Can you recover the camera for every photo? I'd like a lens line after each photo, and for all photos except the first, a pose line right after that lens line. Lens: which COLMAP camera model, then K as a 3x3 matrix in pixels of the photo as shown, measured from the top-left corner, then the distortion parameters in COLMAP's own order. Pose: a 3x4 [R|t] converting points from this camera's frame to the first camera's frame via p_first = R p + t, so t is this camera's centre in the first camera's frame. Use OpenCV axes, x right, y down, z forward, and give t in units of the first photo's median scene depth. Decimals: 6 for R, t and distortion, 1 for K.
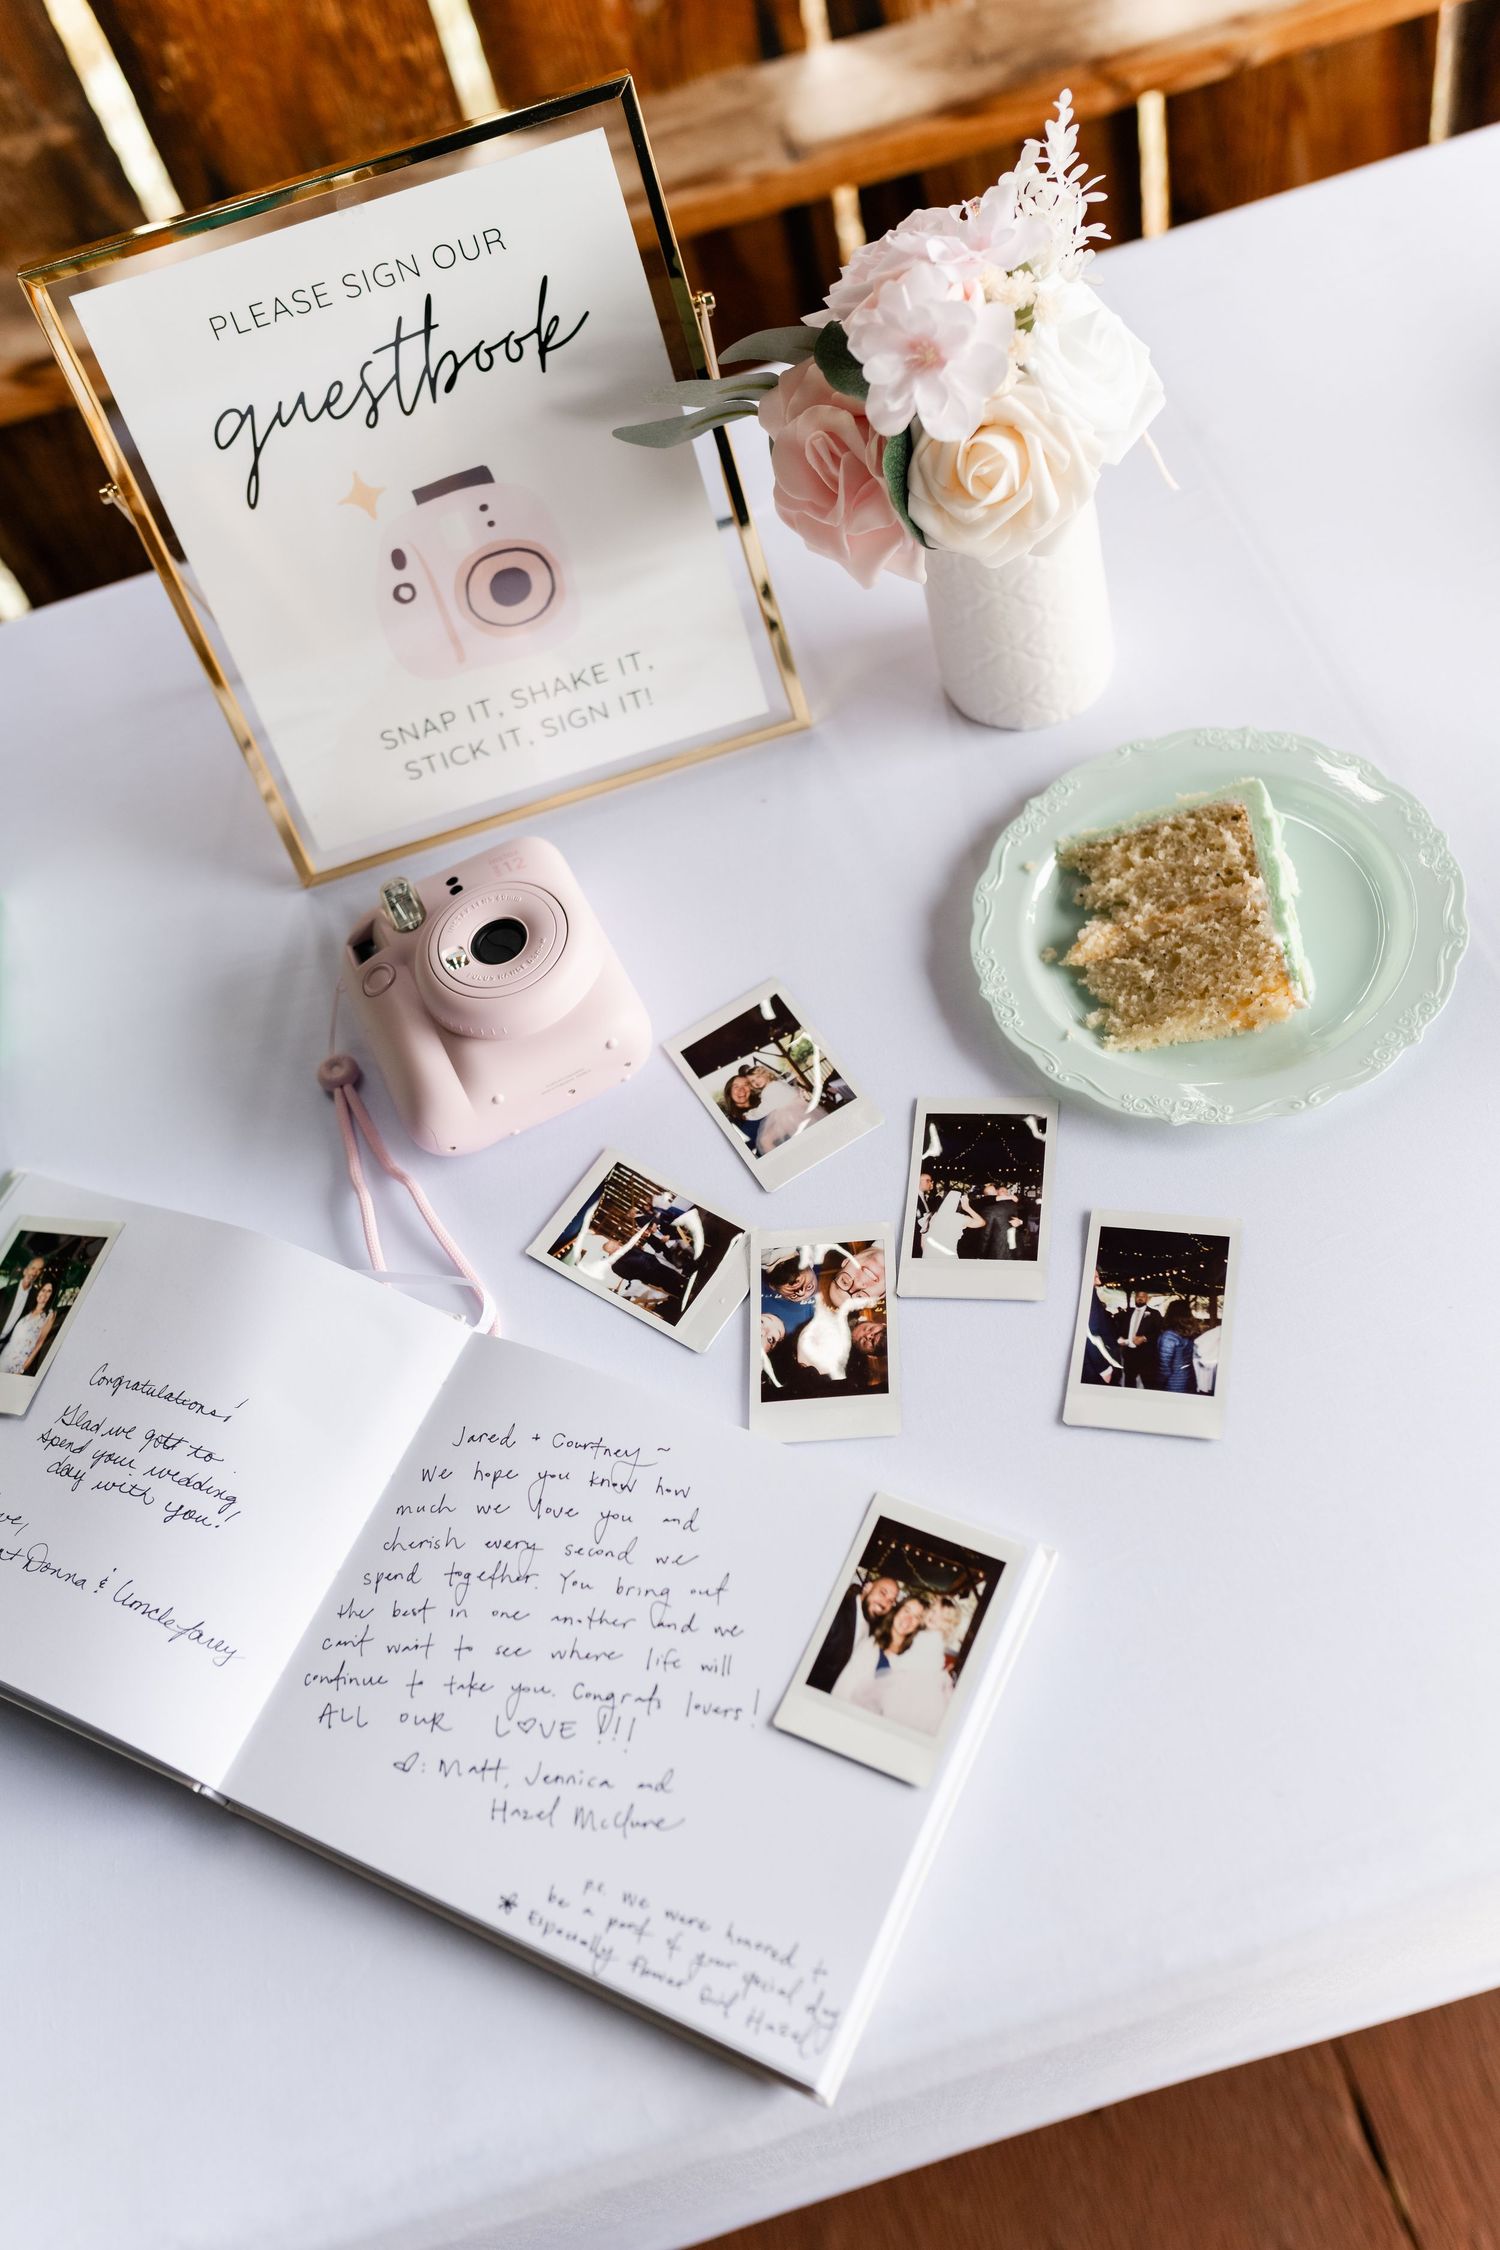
lens RADIAL K [[2112.8, 0, 750.5], [0, 2112.8, 1063.9], [0, 0, 1]] dist [-0.001362, 0.006398]
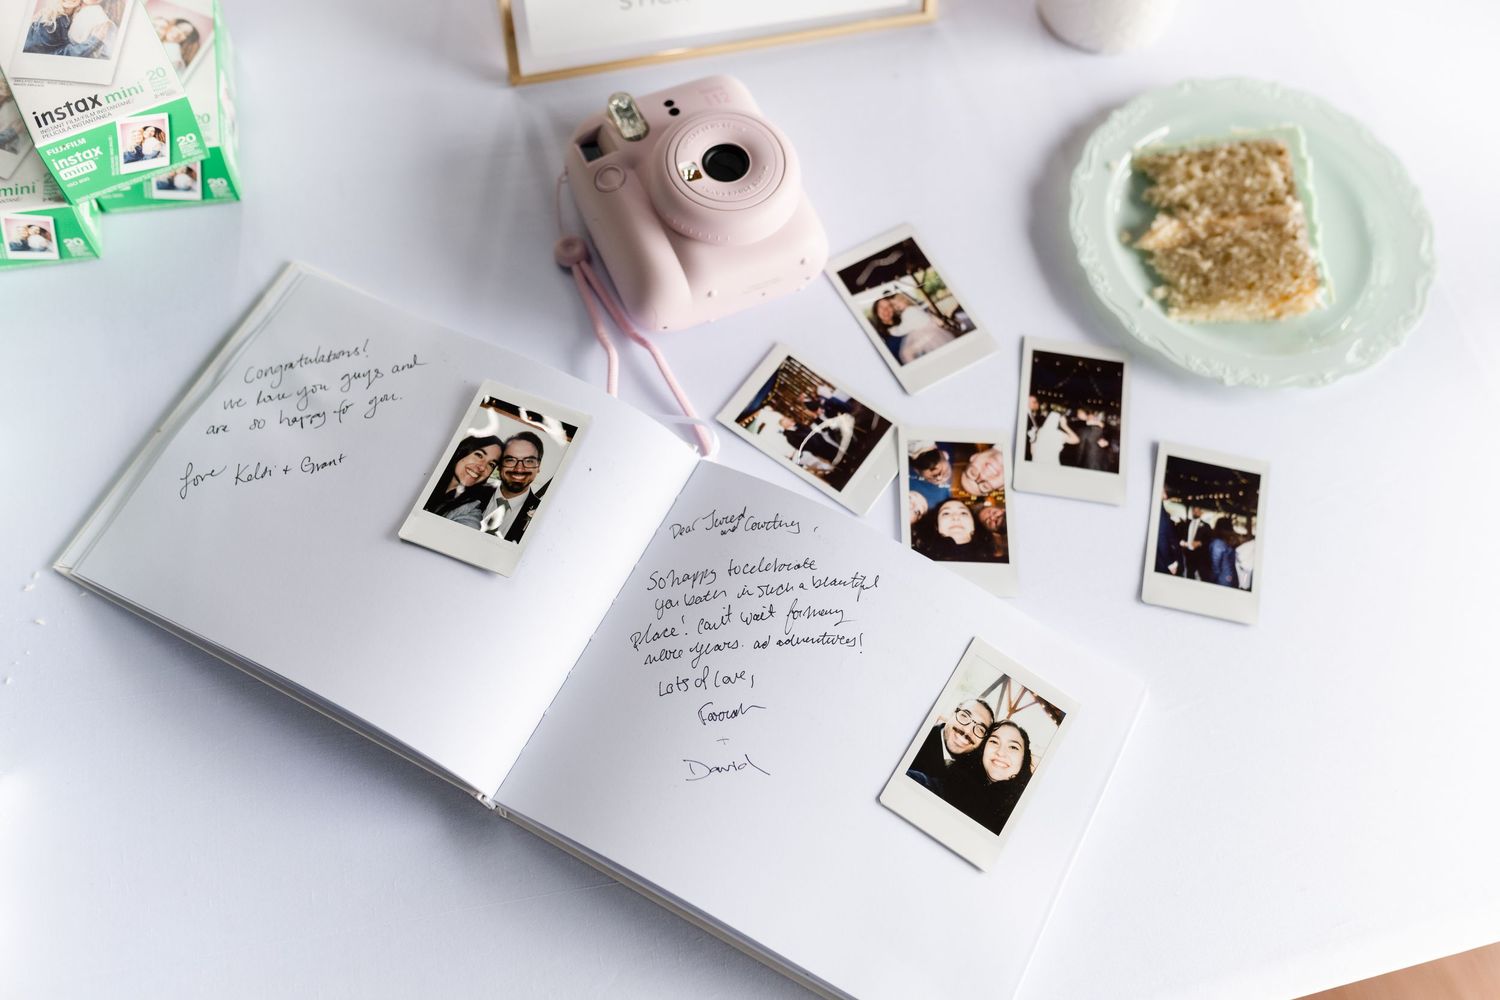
lens RADIAL K [[1408.5, 0, 763.2], [0, 1408.5, 507.5], [0, 0, 1]] dist [-0.001362, 0.006398]
pose [[0.971874, 0.102791, 0.211885, -0.250440], [-0.138942, 0.976716, 0.163467, 0.000181], [-0.190148, -0.188309, 0.963526, 0.178957]]
